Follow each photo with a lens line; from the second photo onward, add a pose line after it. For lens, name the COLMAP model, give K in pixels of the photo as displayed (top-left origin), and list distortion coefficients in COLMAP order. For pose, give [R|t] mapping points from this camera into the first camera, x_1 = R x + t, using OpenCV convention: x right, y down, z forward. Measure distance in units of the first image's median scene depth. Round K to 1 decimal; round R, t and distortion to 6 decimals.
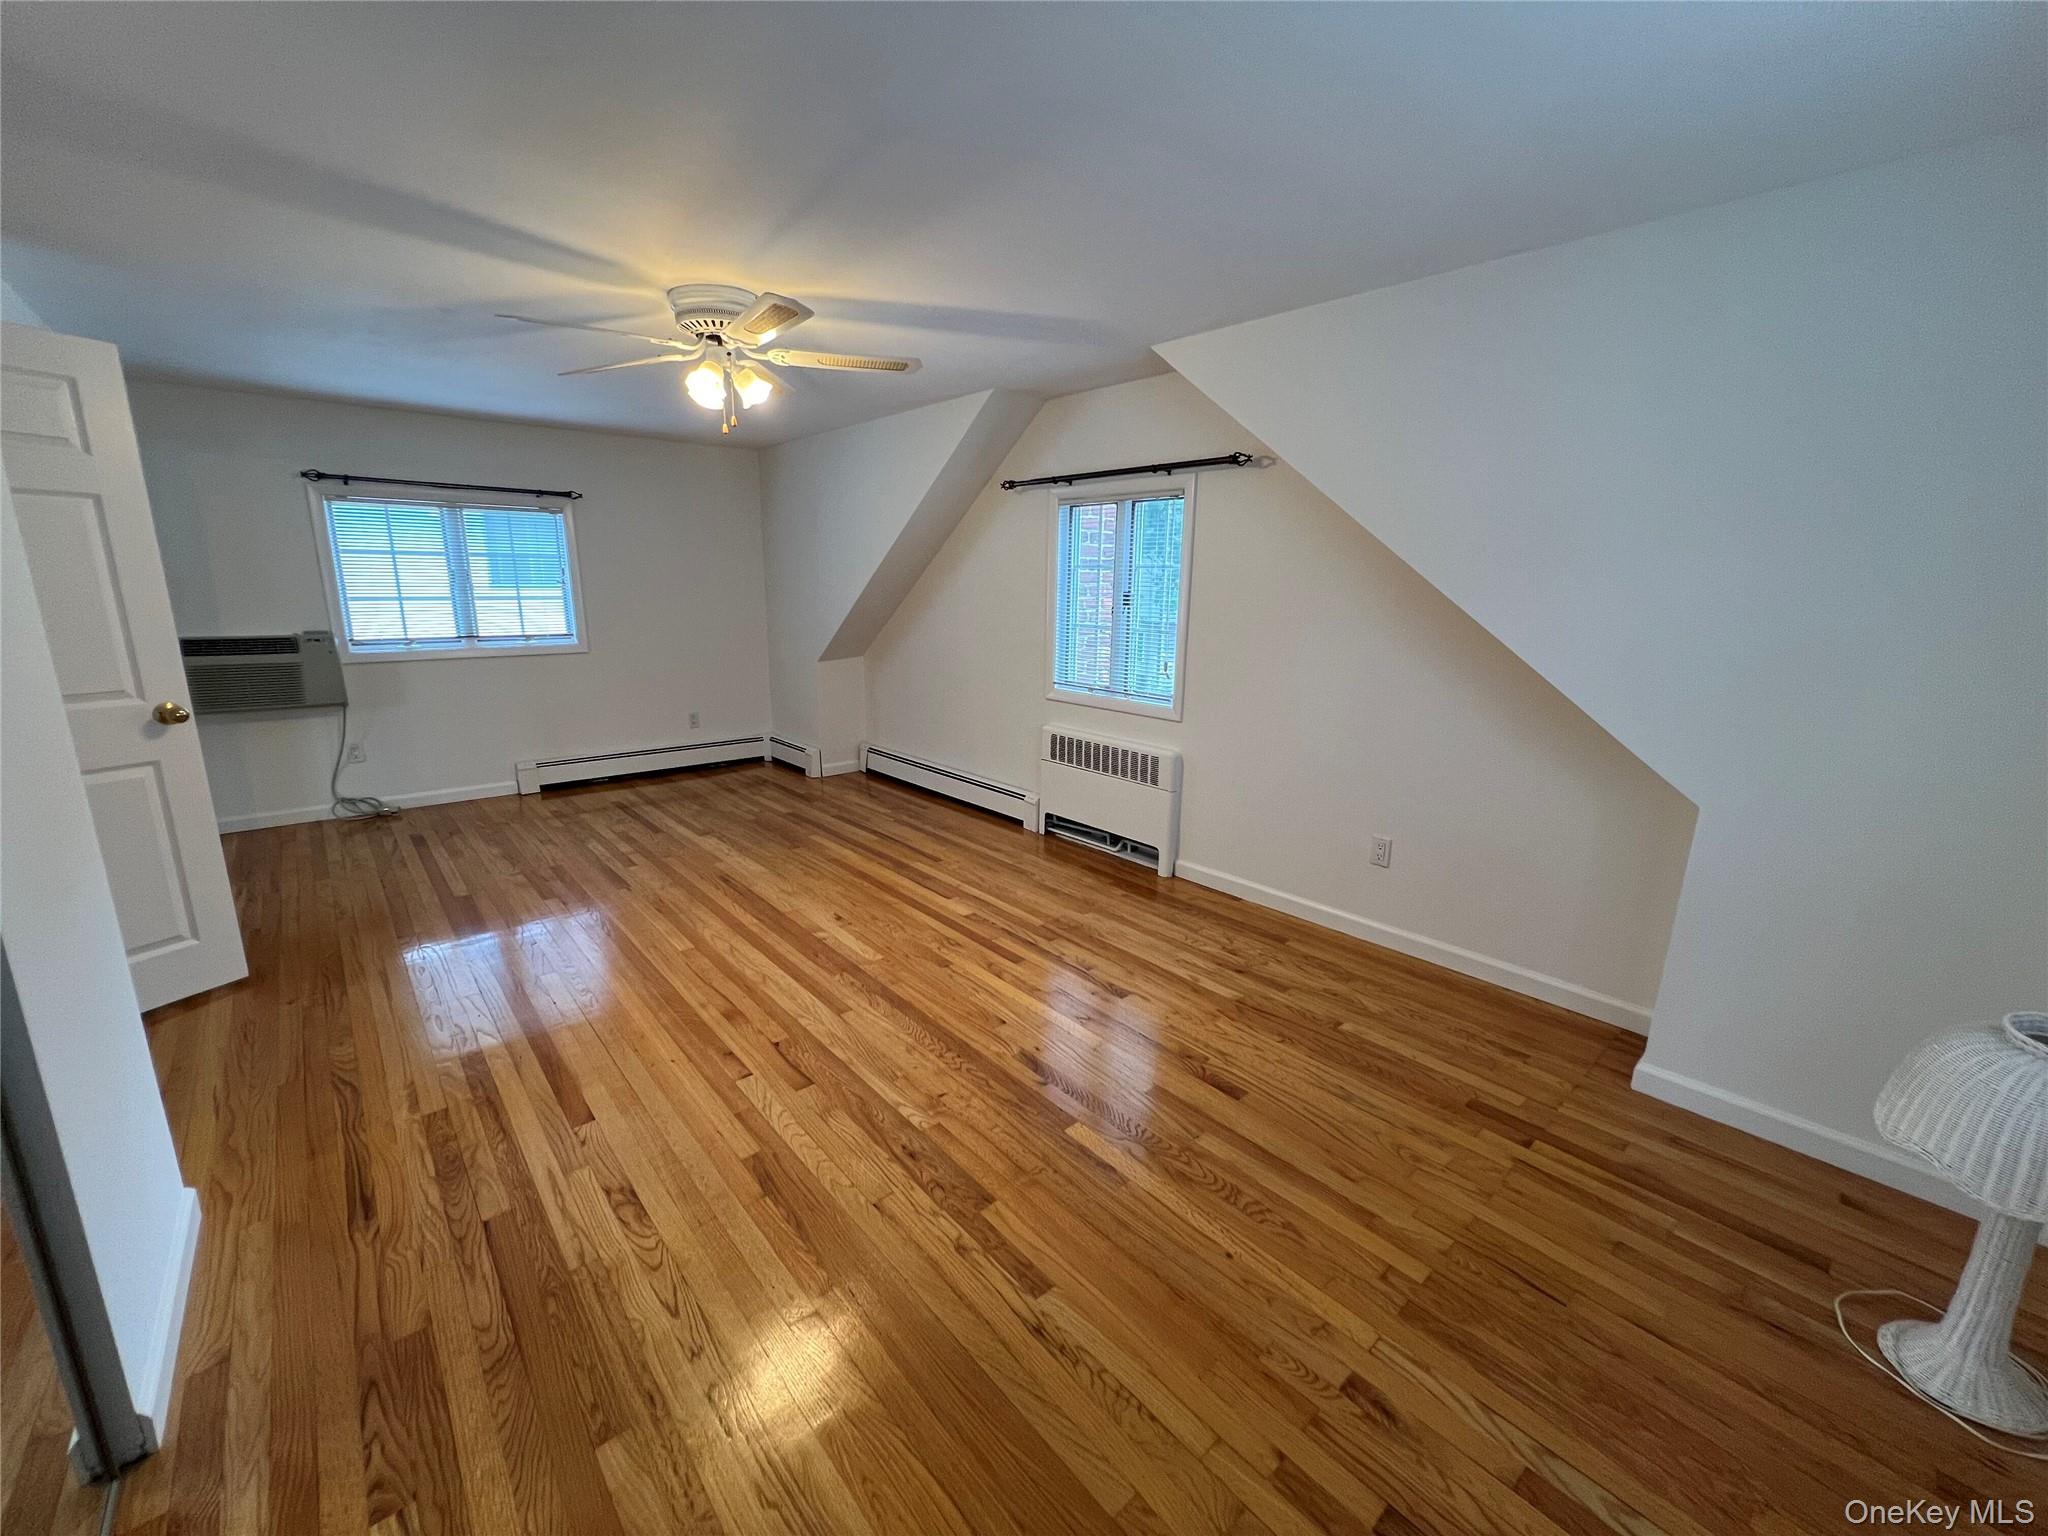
lens RADIAL K [[818.7, 0, 1022.7], [0, 818.7, 763.9], [0, 0, 1]] dist [-0.002868, 0.000023]
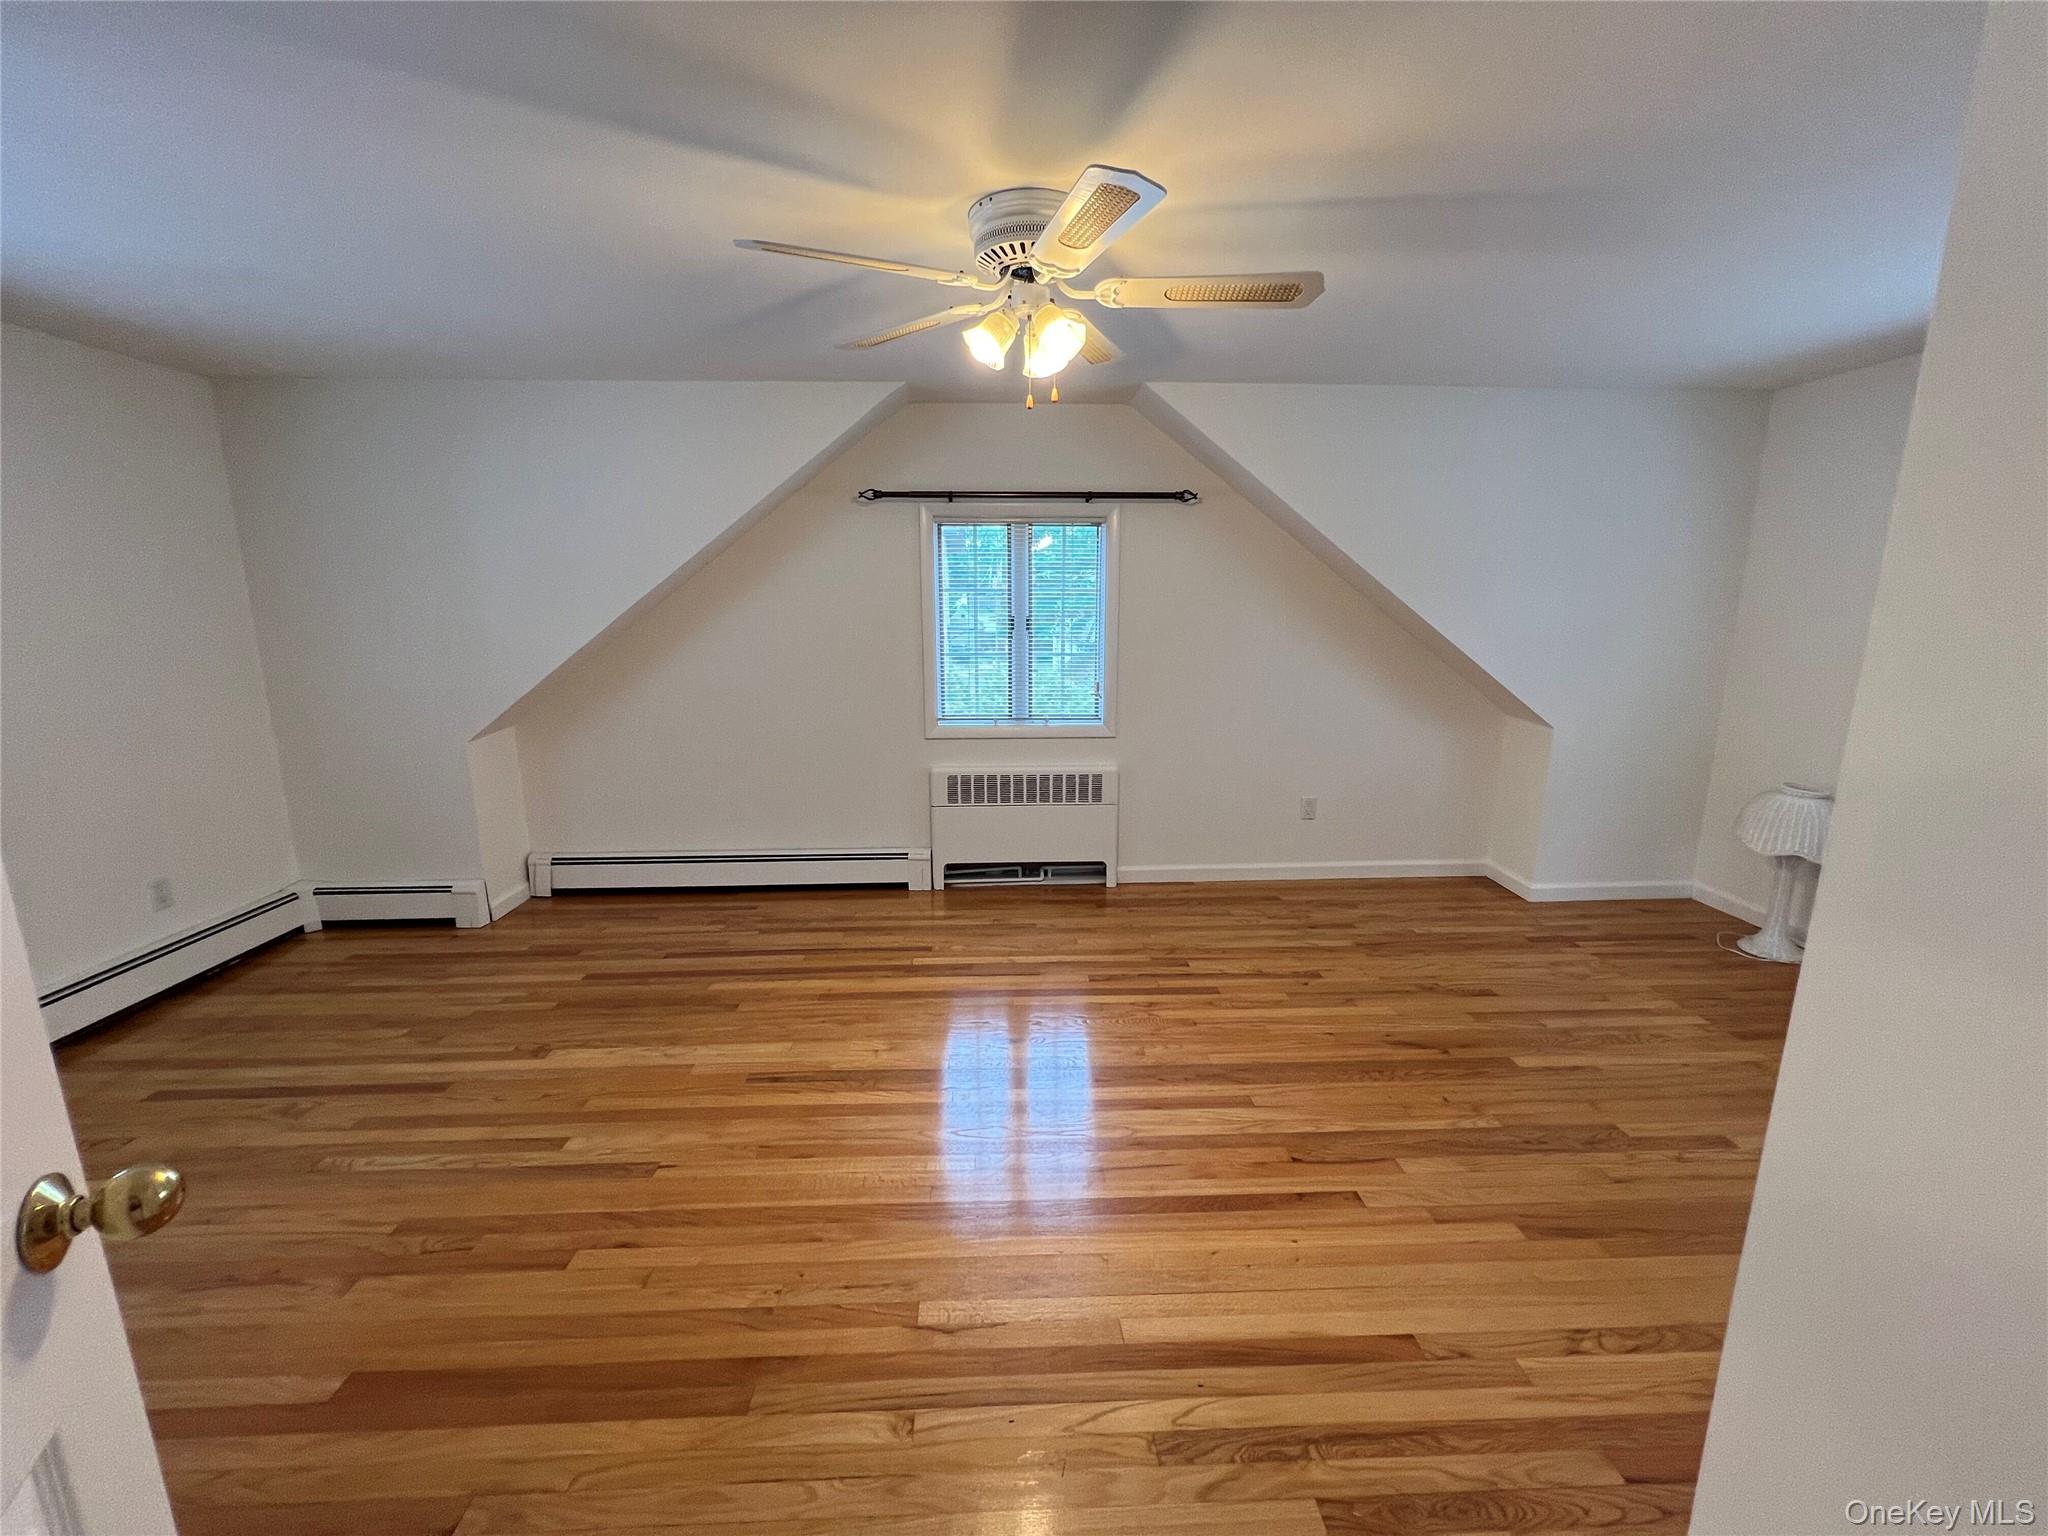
lens RADIAL K [[818.7, 0, 1022.7], [0, 818.7, 763.9], [0, 0, 1]] dist [-0.002868, 0.000023]
pose [[0.626987, -0.165505, 0.761246, -0.660787], [0.182261, 0.981216, 0.063214, -0.101474], [-0.757409, 0.099111, 0.645375, 0.396592]]
